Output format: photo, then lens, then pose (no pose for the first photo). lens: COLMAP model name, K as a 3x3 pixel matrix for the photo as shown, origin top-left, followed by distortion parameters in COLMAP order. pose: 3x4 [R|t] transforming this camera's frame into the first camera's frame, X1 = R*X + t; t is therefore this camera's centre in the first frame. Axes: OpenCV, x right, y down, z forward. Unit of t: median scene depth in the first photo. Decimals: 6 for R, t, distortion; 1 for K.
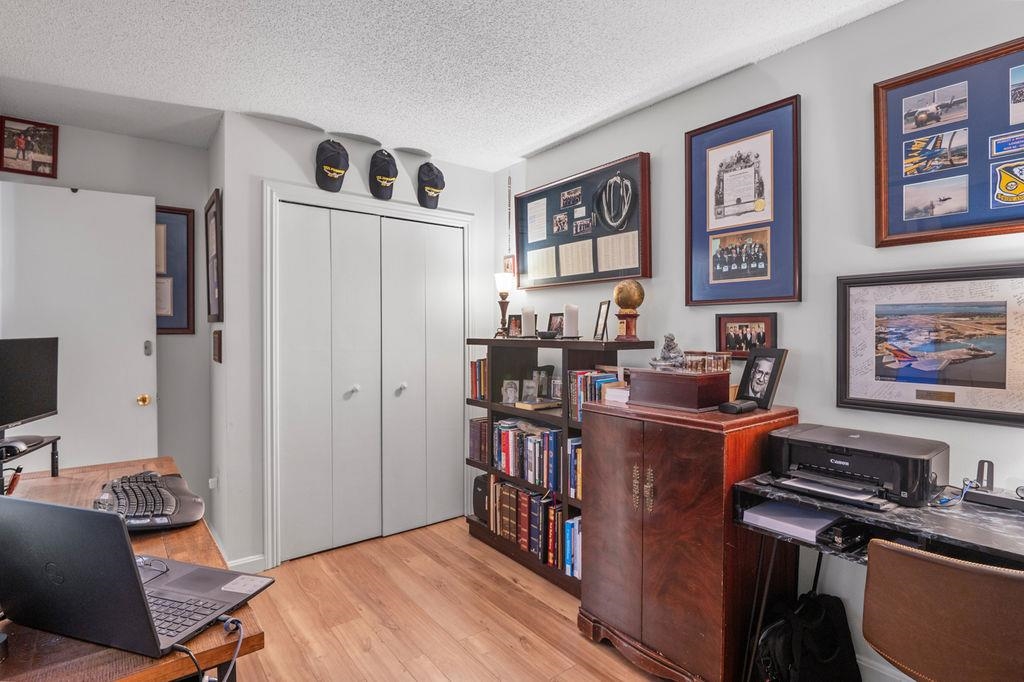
lens RADIAL K [[499.5, 0, 507.2], [0, 499.5, 336.9], [0, 0, 1]] dist [-0.011790, -0.004921]
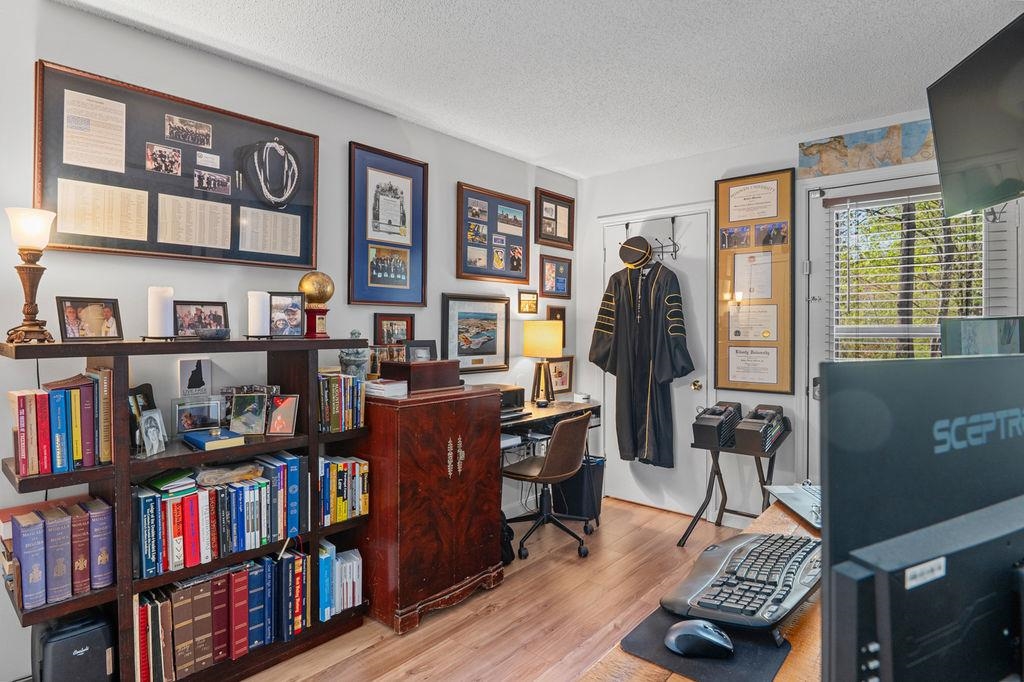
lens RADIAL K [[556.5, 0, 508.4], [0, 556.5, 336.1], [0, 0, 1]] dist [-0.010318, -0.008115]
pose [[-0.197821, -0.011410, 0.980172, -0.918070], [0.016559, 0.999751, 0.014980, -0.006443], [-0.980098, 0.019194, -0.197583, 0.959812]]
